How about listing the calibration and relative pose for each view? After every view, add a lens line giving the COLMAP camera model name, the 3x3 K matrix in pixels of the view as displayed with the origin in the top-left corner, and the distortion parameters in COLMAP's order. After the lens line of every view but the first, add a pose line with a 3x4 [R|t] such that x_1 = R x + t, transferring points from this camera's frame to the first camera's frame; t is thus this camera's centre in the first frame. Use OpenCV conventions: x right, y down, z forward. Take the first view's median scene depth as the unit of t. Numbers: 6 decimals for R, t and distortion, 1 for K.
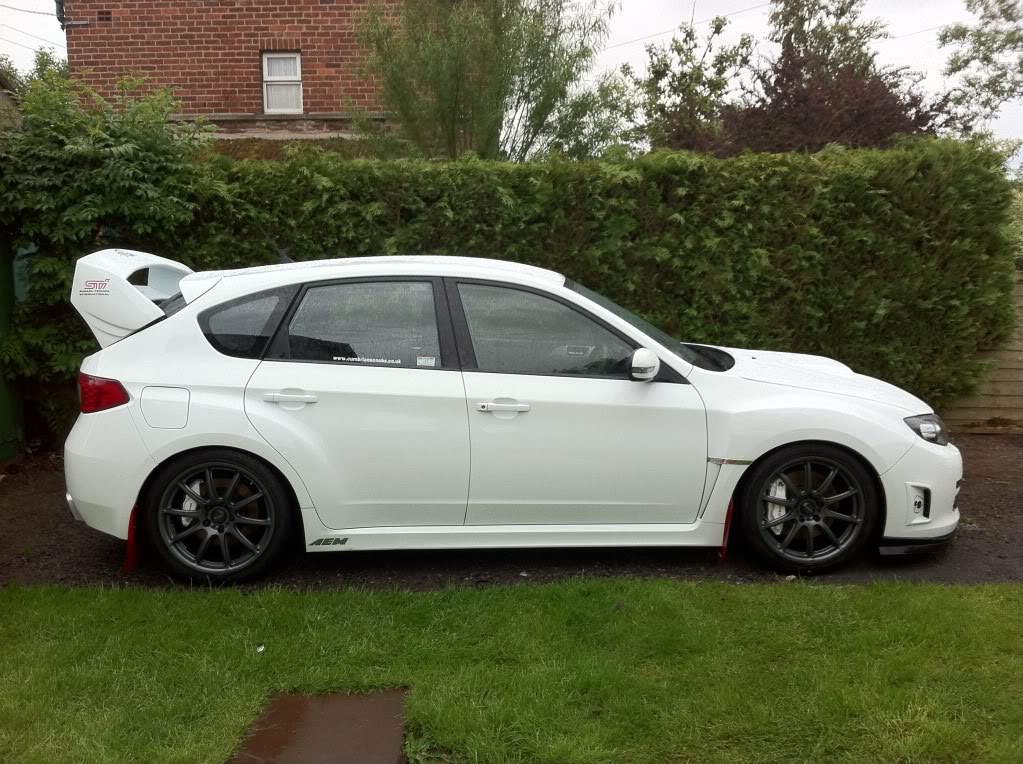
lens RADIAL K [[967.5, 0, 511.5], [0, 967.5, 382.0], [0, 0, 1]] dist [0.133011, -0.414932]
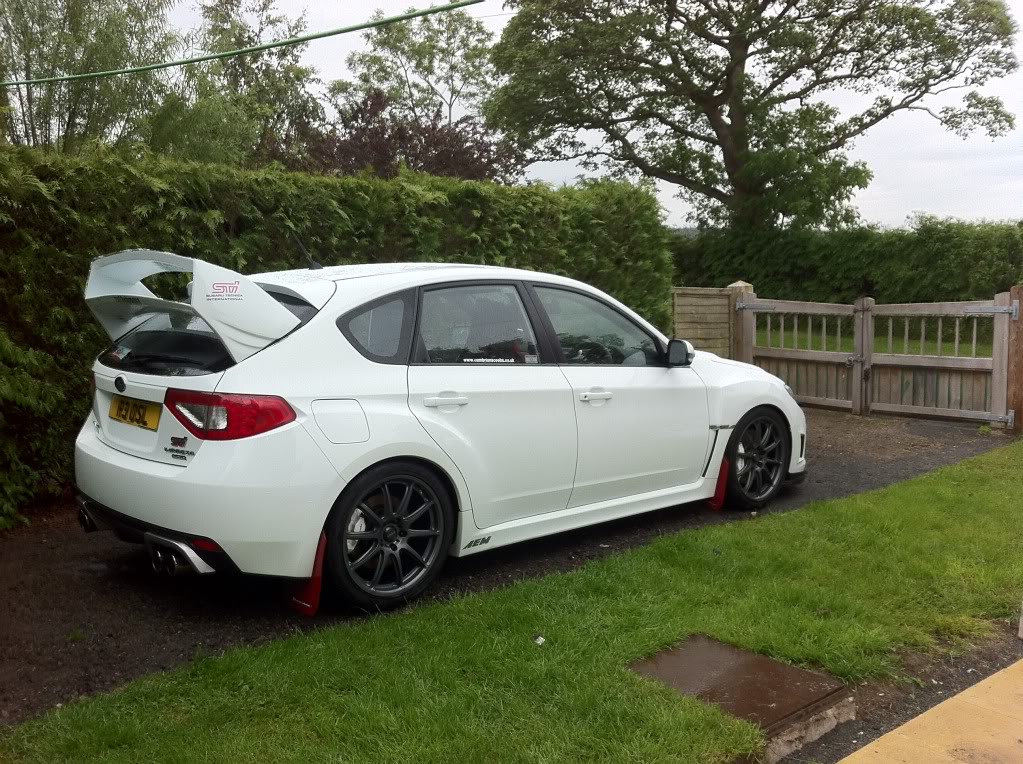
lens RADIAL K [[967.5, 0, 511.5], [0, 967.5, 382.0], [0, 0, 1]] dist [0.133011, -0.414932]
pose [[0.782319, -0.063540, 0.619628, -0.754987], [0.085083, 0.996360, -0.005250, 0.007465], [-0.617039, 0.056827, 0.784878, 0.180409]]
